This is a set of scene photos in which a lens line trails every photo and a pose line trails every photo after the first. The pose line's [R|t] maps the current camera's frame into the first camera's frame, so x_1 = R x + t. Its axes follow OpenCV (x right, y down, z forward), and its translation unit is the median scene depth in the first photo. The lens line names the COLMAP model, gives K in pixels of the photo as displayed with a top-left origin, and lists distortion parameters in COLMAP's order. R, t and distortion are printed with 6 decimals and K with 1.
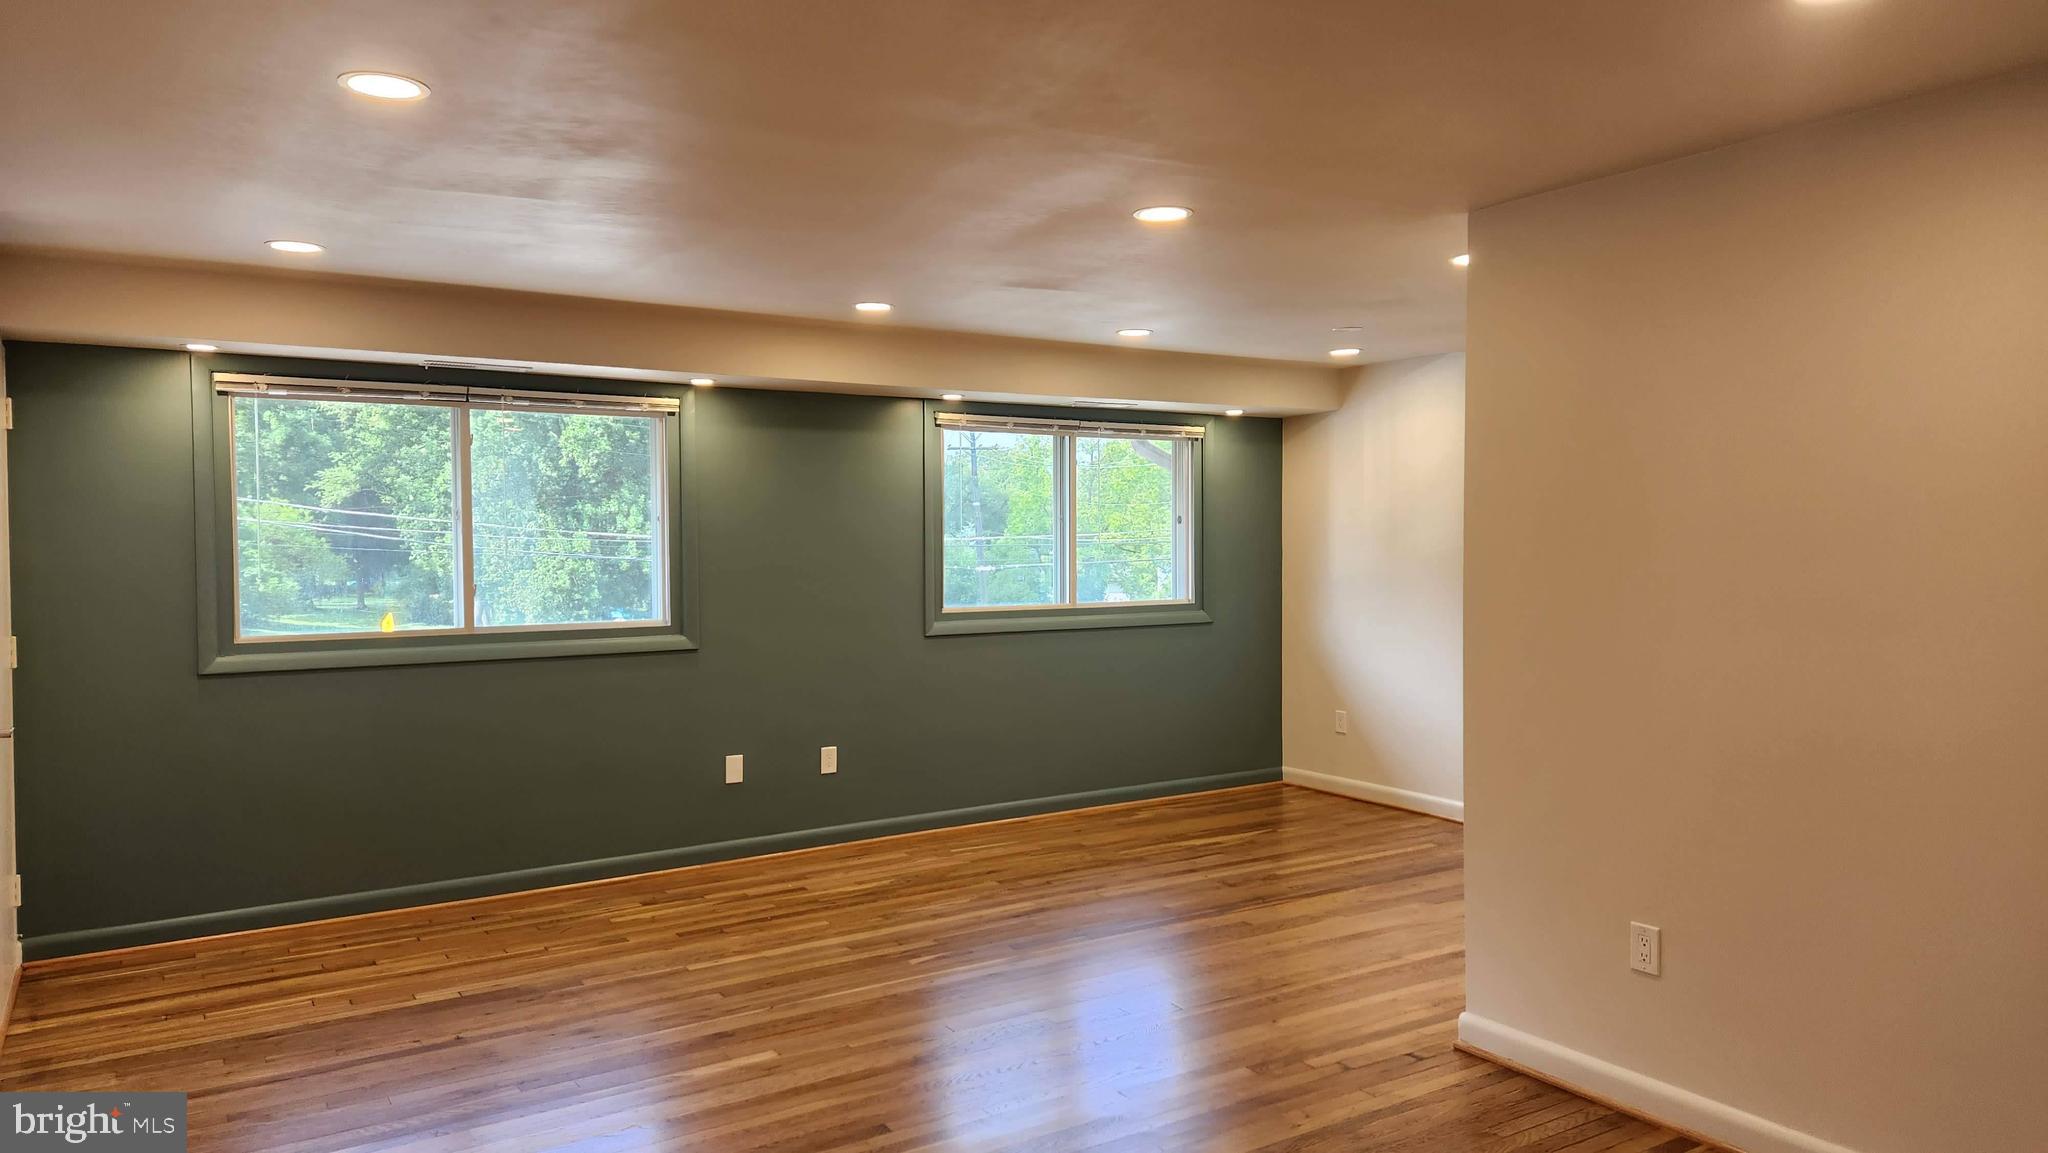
lens RADIAL K [[1371.6, 0, 1029.1], [0, 1371.6, 562.0], [0, 0, 1]] dist [0.061394, -0.038906]
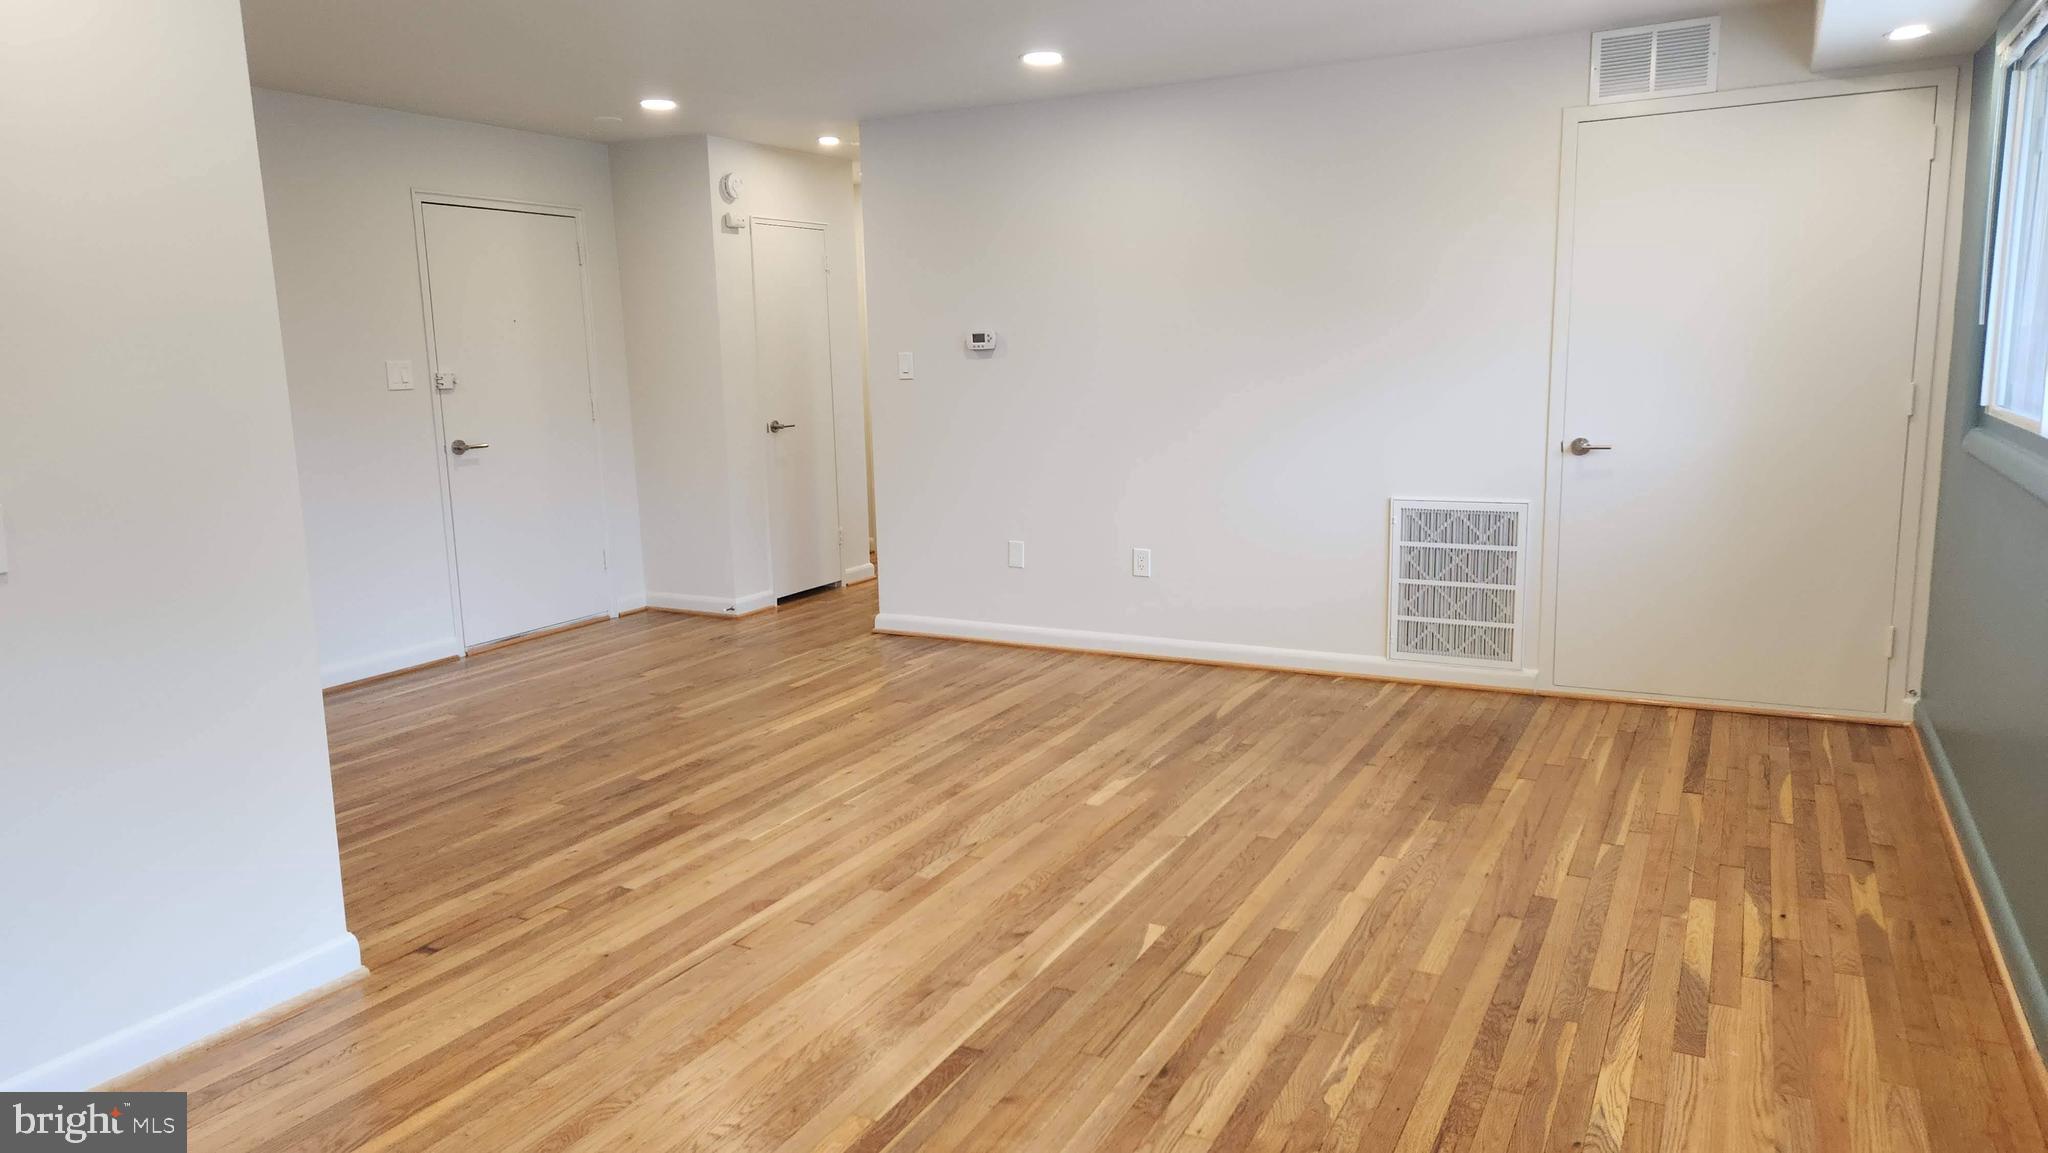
lens RADIAL K [[1371.6, 0, 1022.8], [0, 1371.6, 575.0], [0, 0, 1]] dist [0.061394, -0.038906]
pose [[-0.875782, 0.106203, -0.470878, 0.215419], [0.020184, 0.982700, 0.184102, -0.005634], [0.482284, 0.151729, -0.862775, 1.196779]]
